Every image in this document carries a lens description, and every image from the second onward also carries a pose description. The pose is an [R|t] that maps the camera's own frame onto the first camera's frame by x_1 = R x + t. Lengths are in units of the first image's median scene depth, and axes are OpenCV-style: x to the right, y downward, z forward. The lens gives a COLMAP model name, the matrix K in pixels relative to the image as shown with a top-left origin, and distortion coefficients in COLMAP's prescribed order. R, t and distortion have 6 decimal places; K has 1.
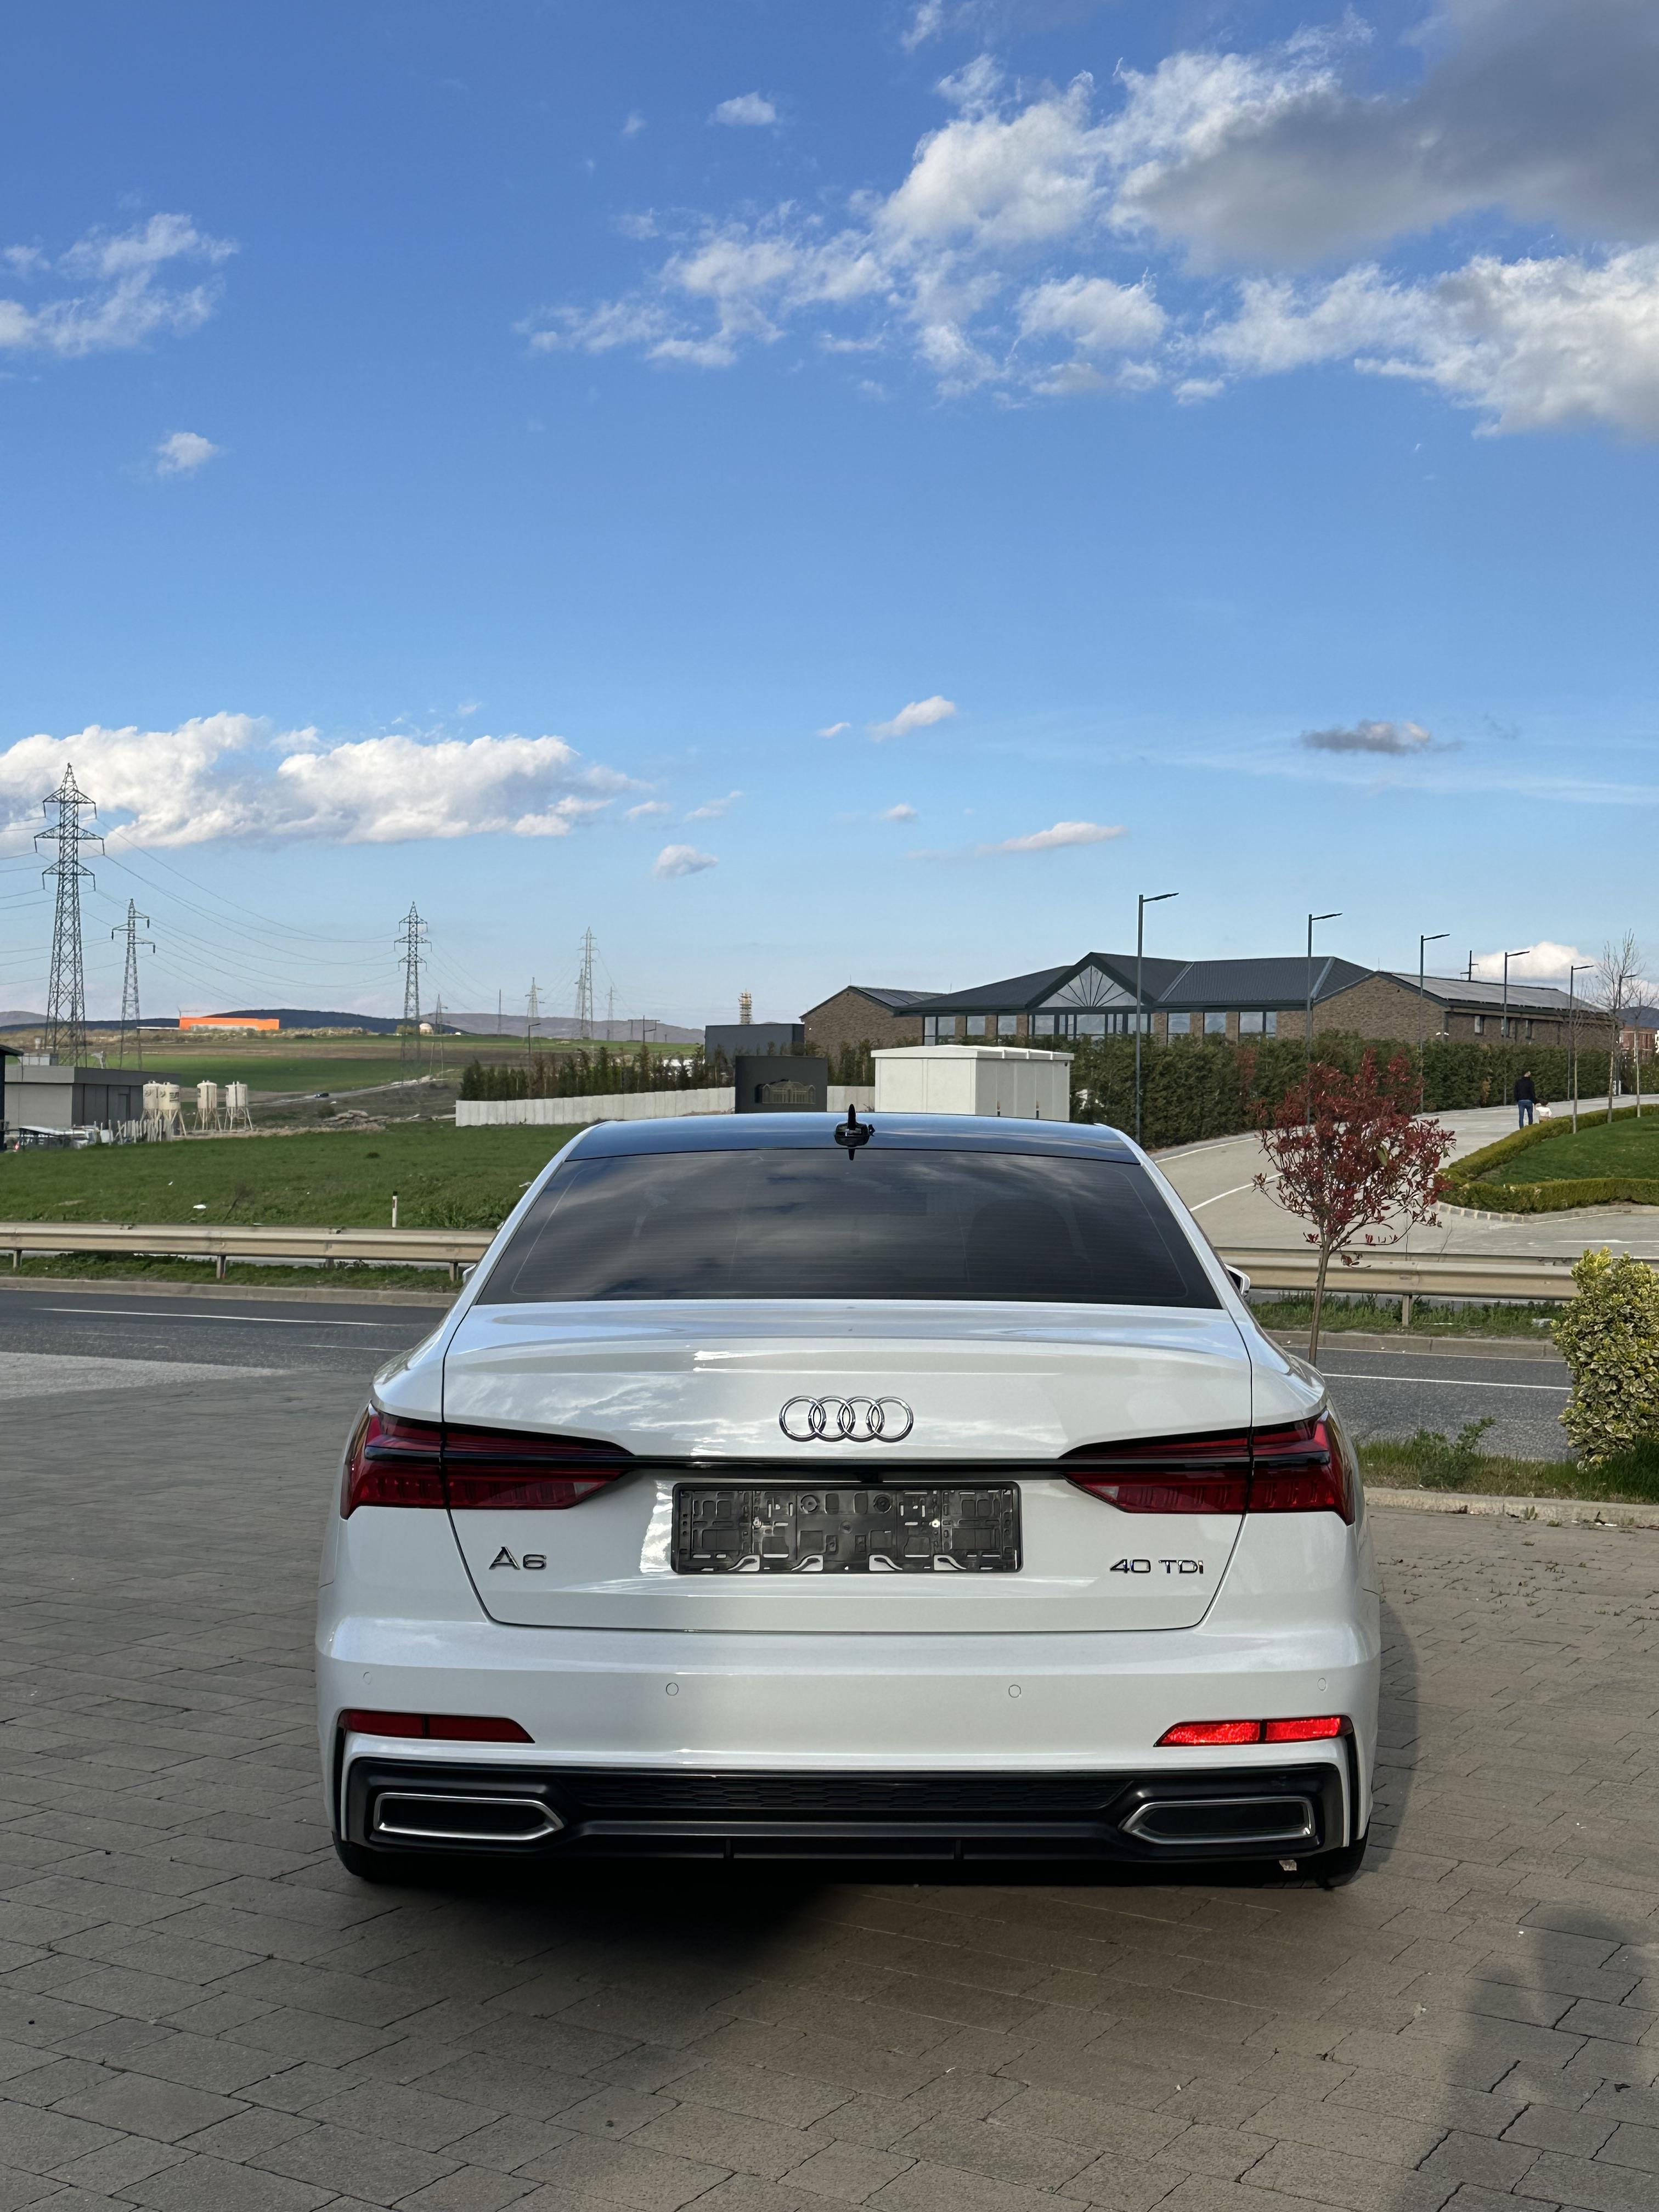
lens RADIAL K [[2535.9, 0, 829.5], [0, 2535.9, 1106.0], [0, 0, 1]] dist [0.097125, -0.002886]
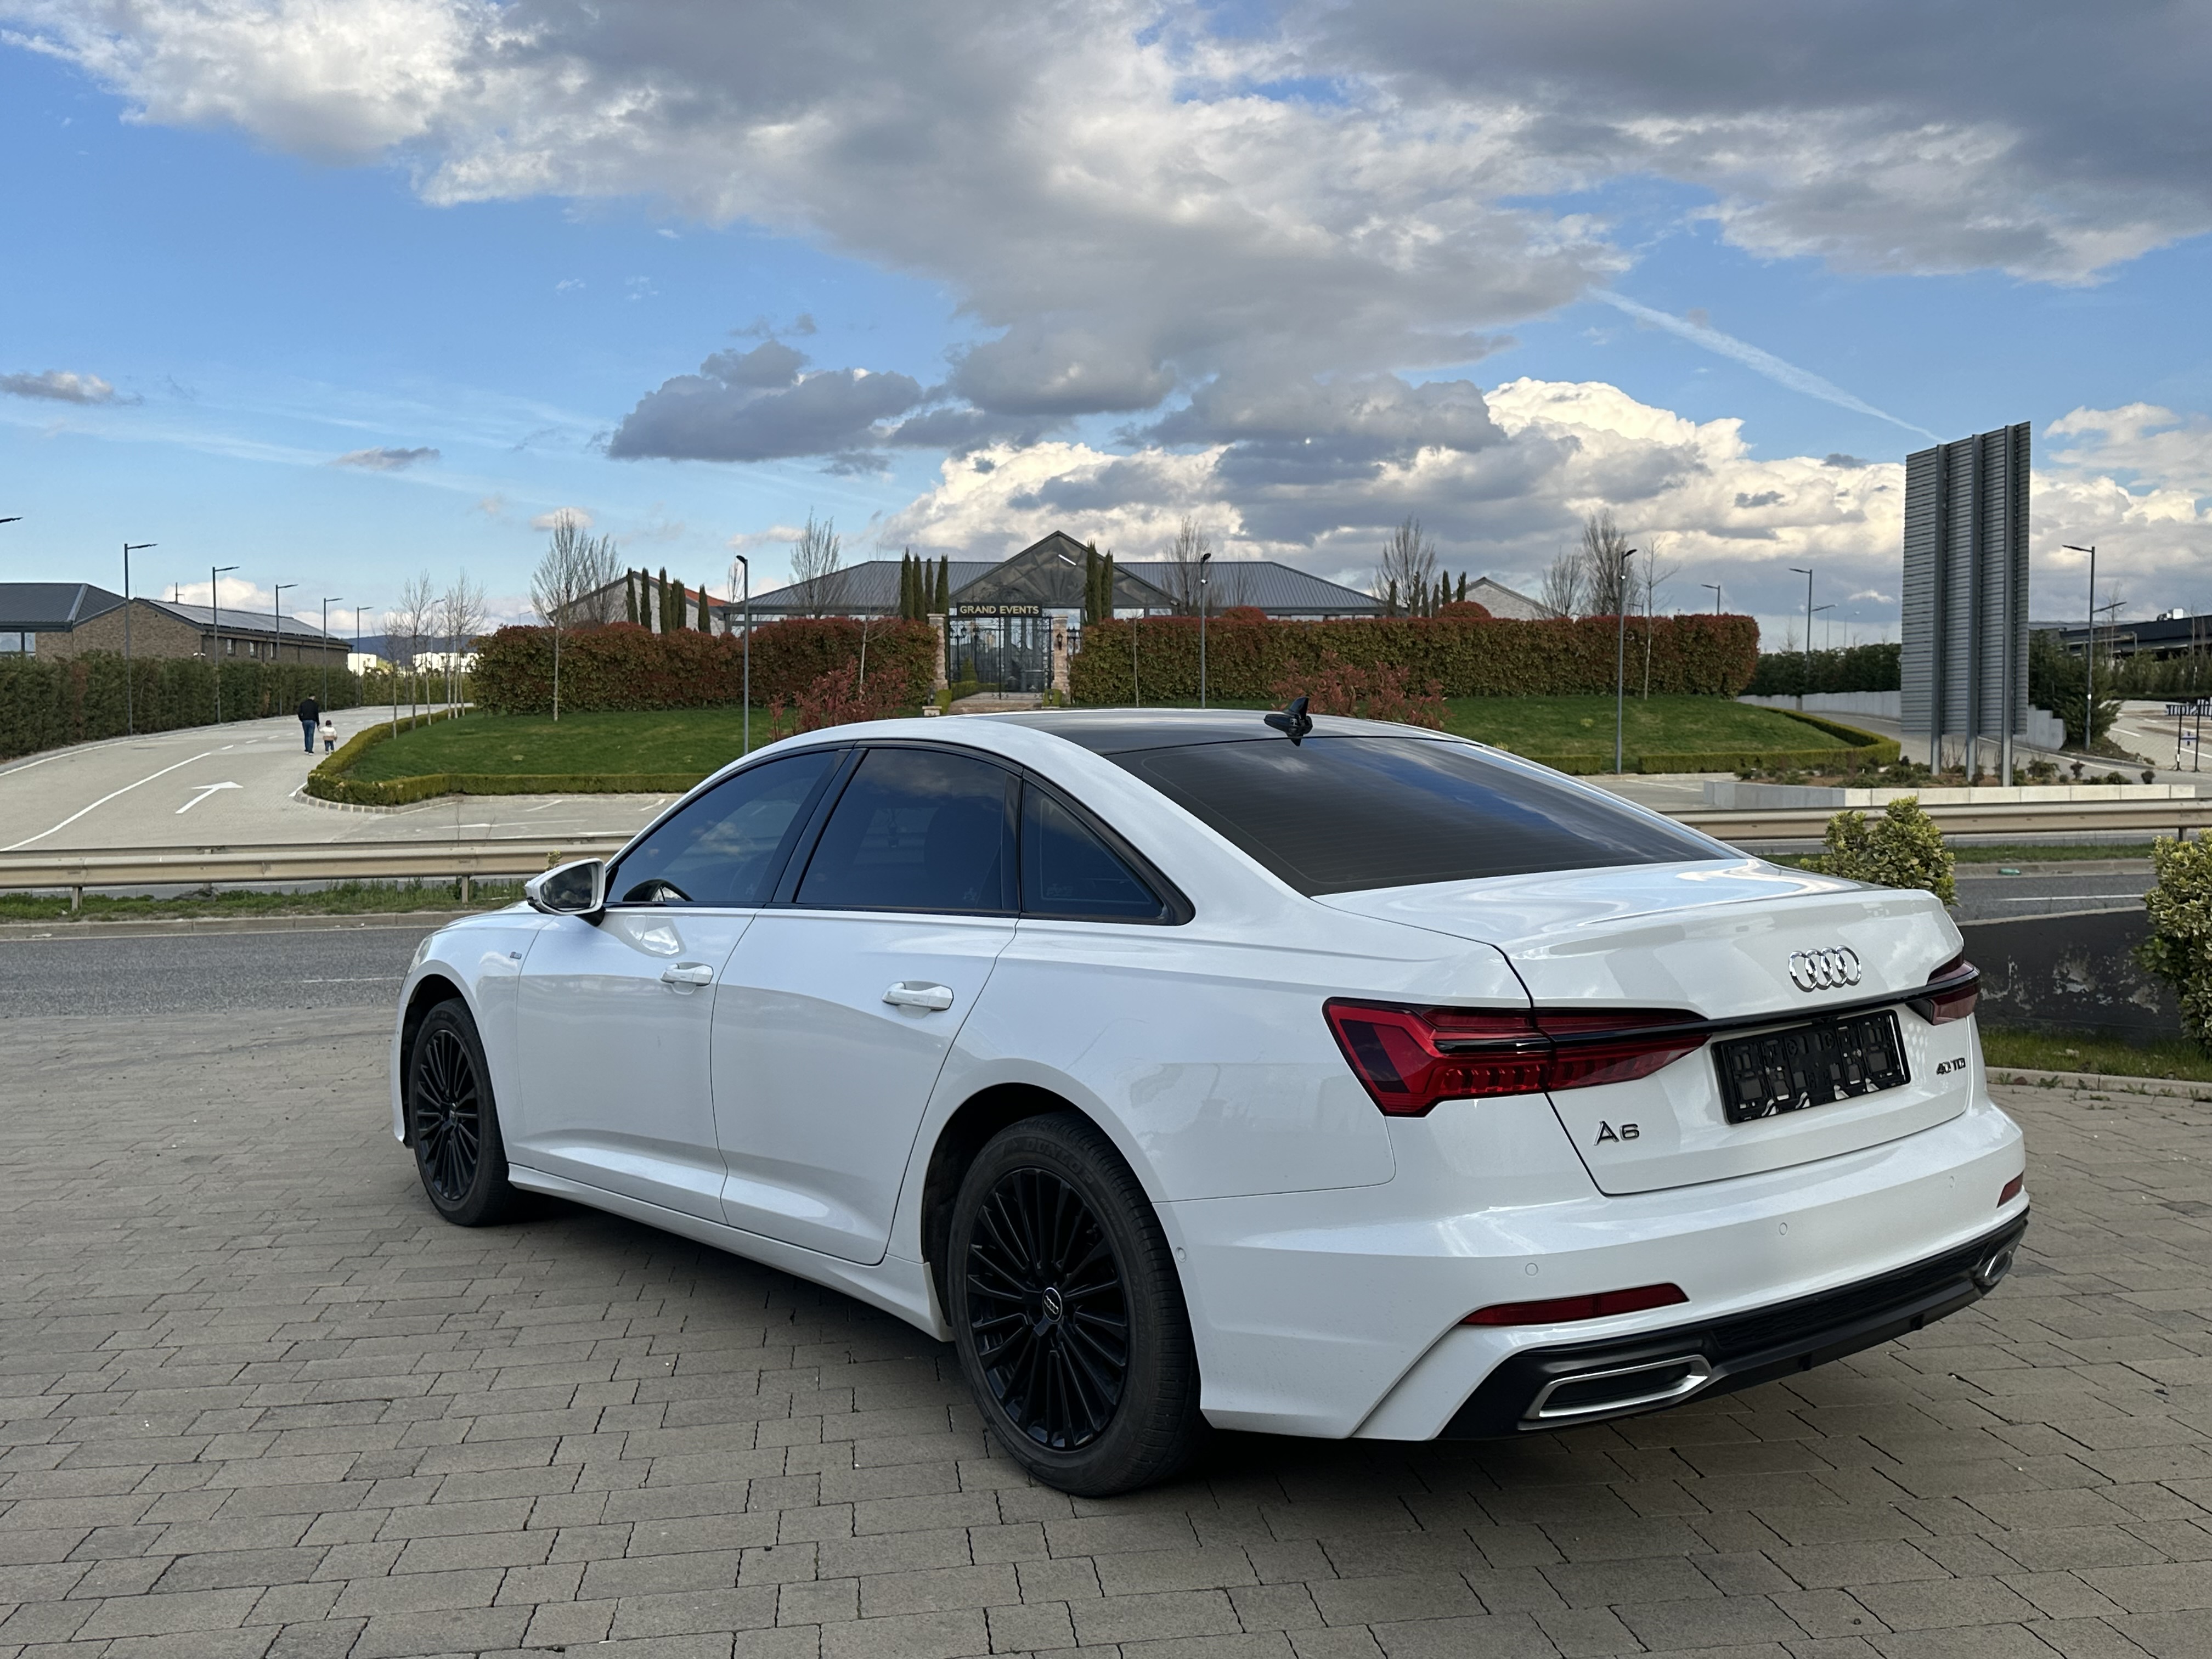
lens RADIAL K [[2056.7, 0, 1106.0], [0, 2056.7, 829.5], [0, 0, 1]] dist [0.038330, -0.017418]
pose [[0.779645, -0.045904, 0.624537, -0.053435], [0.011651, 0.998200, 0.058823, 0.000287], [-0.626113, -0.038585, 0.778777, 0.032386]]
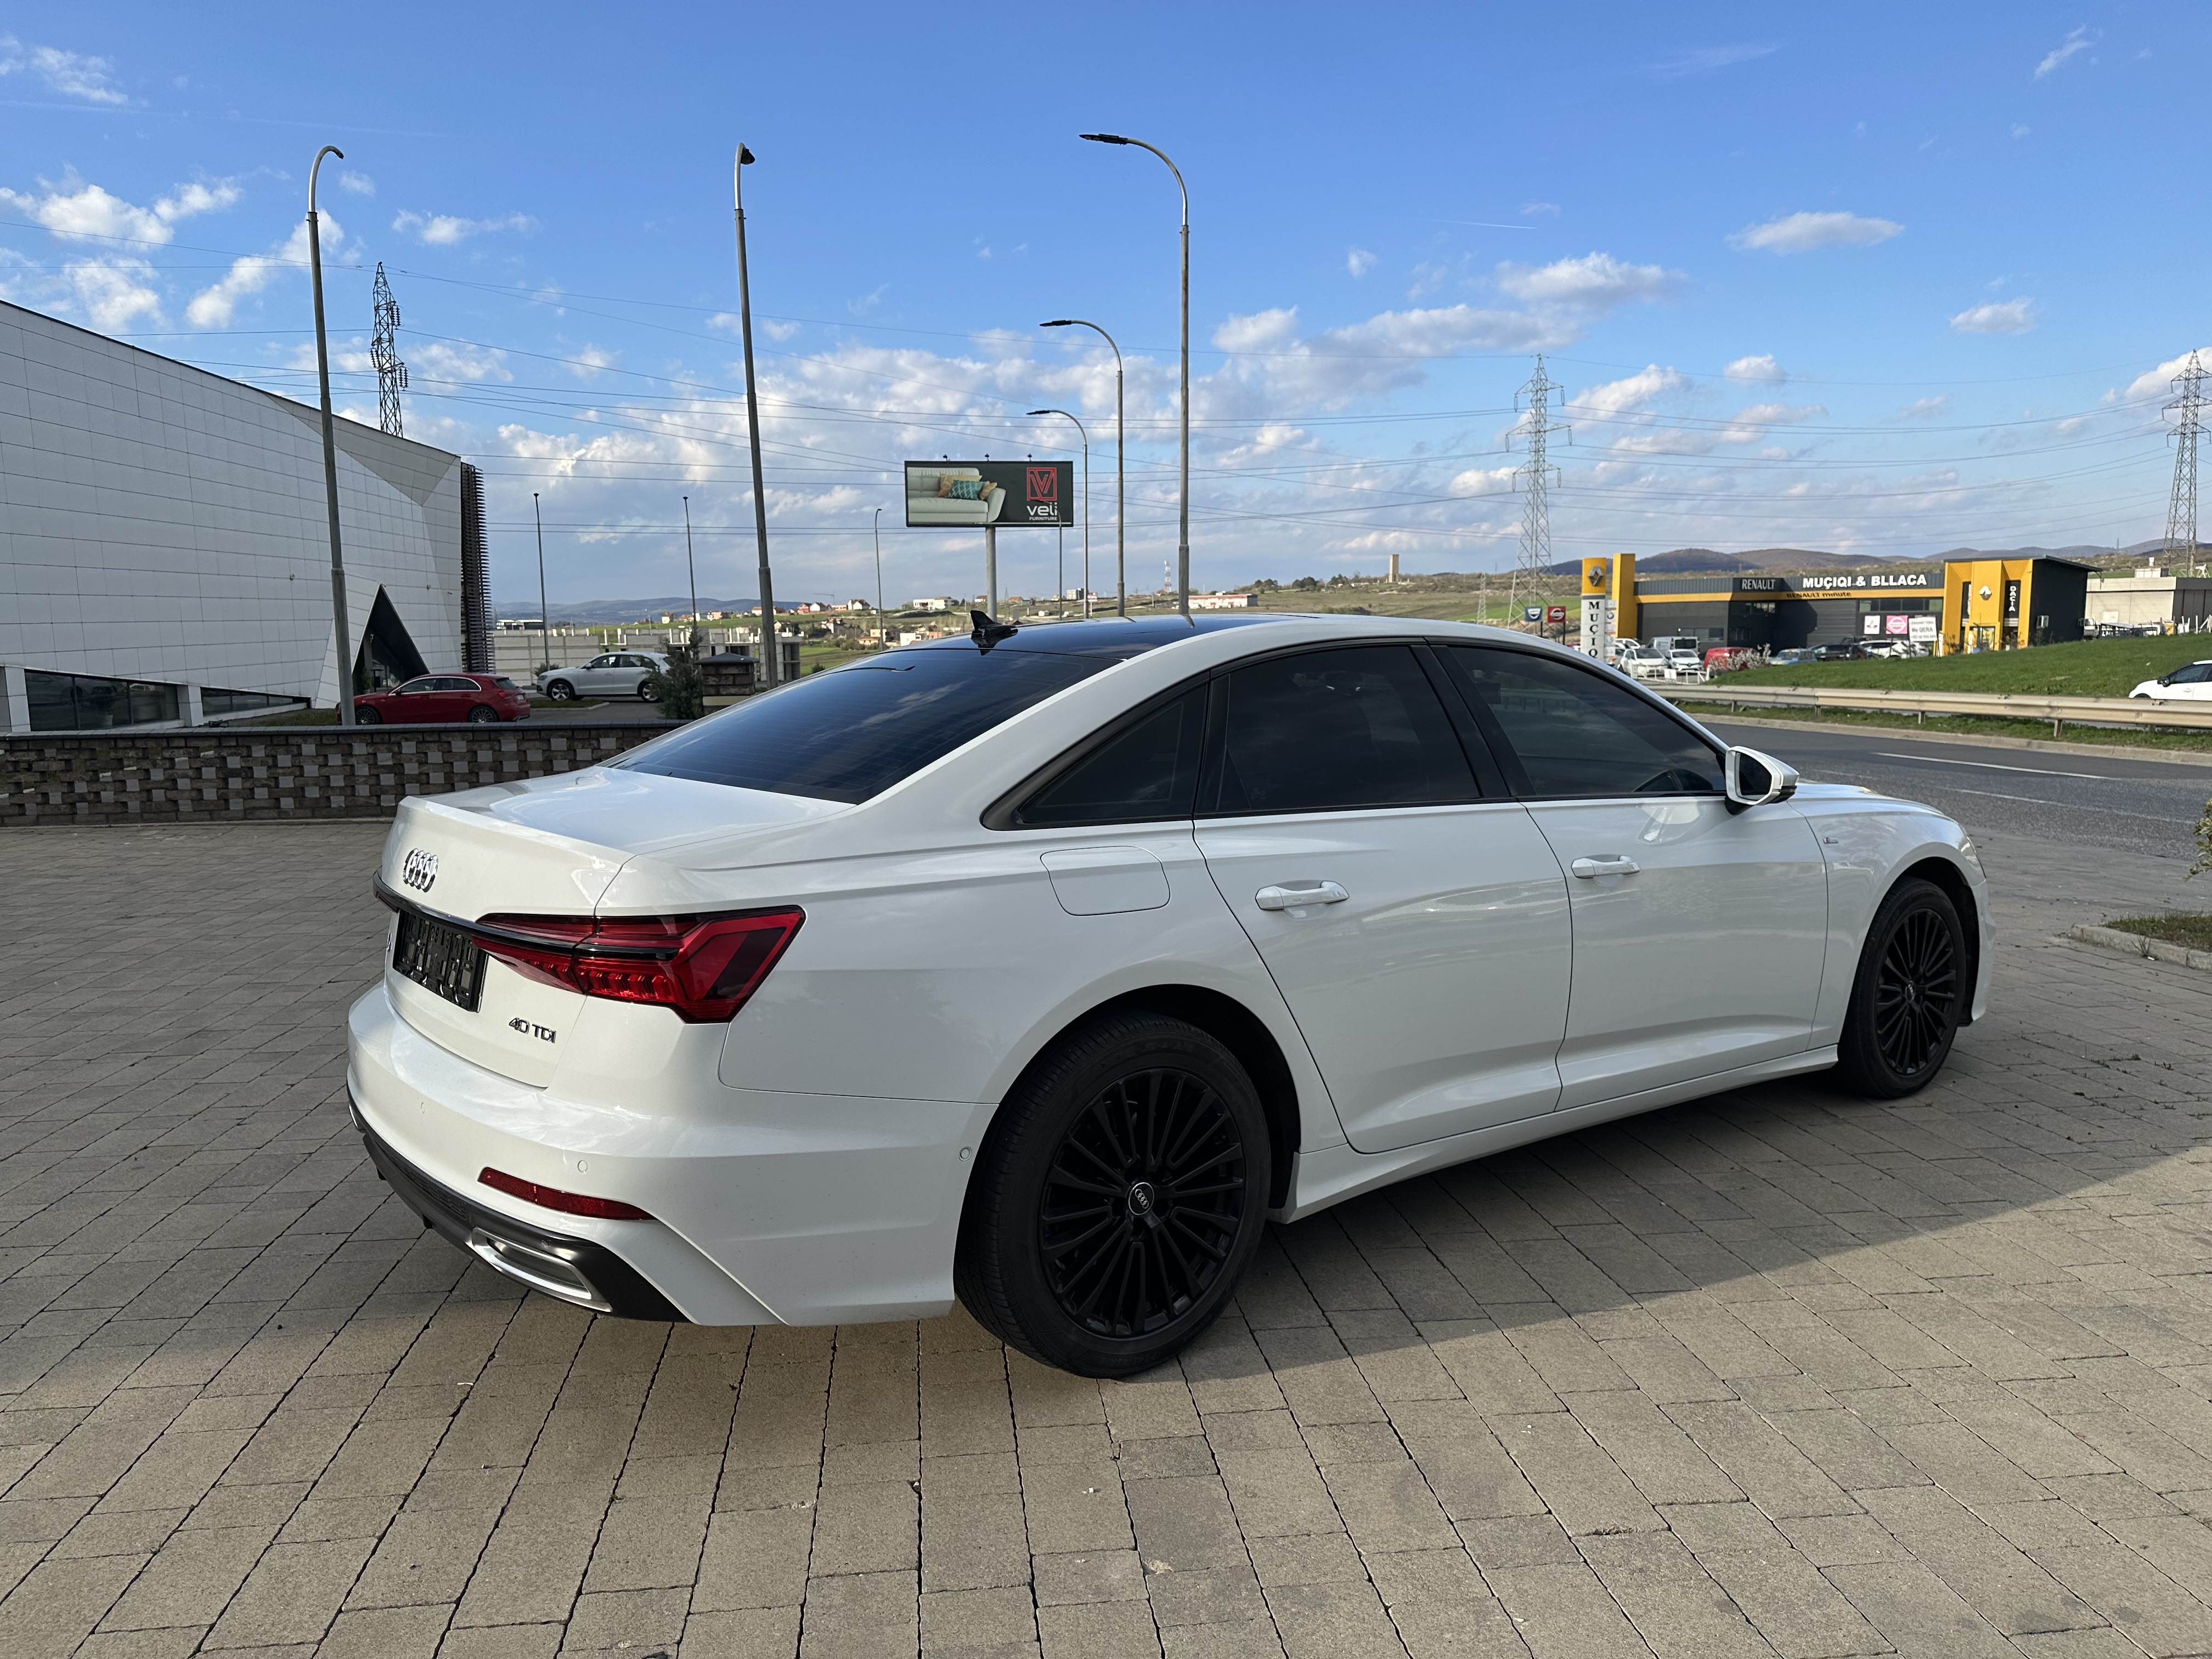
lens RADIAL K [[1569.0, 0, 1116.9], [0, 1569.0, 871.3], [0, 0, 1]] dist [0.027970, -0.027301]
pose [[0.631766, 0.100678, -0.768594, 0.054119], [0.024035, 0.988509, 0.149241, 0.001061], [0.774787, -0.112758, 0.622086, 0.054283]]
